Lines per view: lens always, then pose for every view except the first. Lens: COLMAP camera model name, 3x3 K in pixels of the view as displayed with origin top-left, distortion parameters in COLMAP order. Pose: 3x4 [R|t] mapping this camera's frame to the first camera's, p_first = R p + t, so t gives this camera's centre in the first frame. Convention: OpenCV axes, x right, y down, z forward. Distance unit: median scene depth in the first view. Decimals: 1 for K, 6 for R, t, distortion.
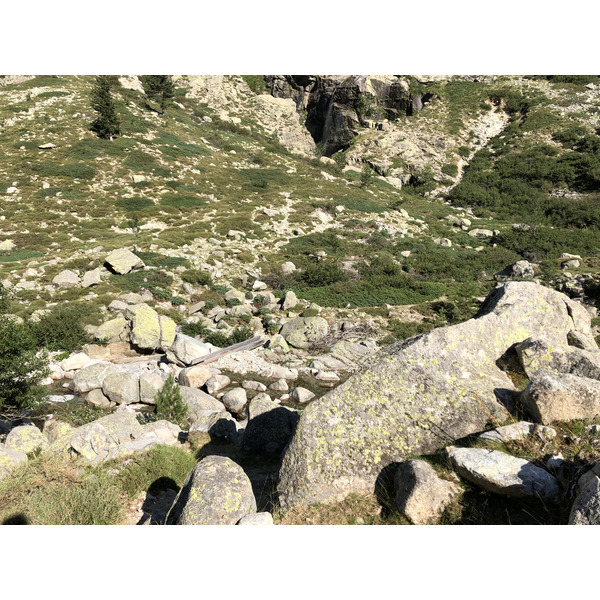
lens RADIAL K [[498.6, 0, 301.3], [0, 498.6, 298.6], [0, 0, 1]] dist [0.063215, -0.043678]
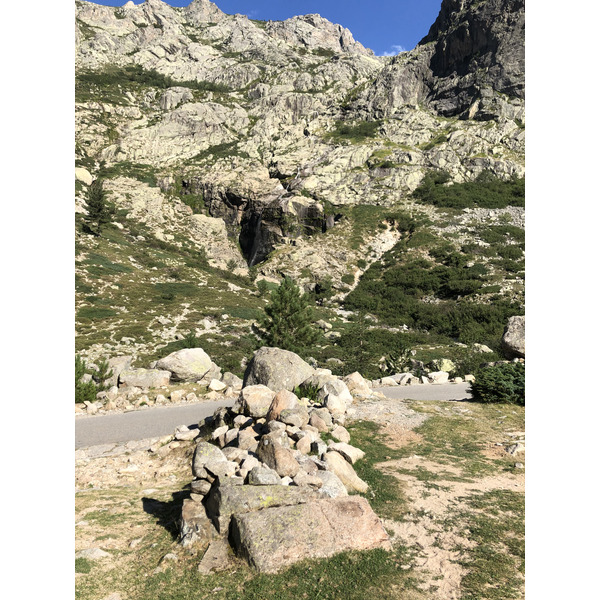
lens RADIAL K [[498.6, 0, 297.6], [0, 498.6, 301.6], [0, 0, 1]] dist [0.063215, -0.043678]
pose [[0.997035, -0.014002, 0.075666, 0.082612], [0.027912, 0.982145, -0.186046, 0.010926], [-0.071710, 0.187606, 0.979623, -0.127710]]
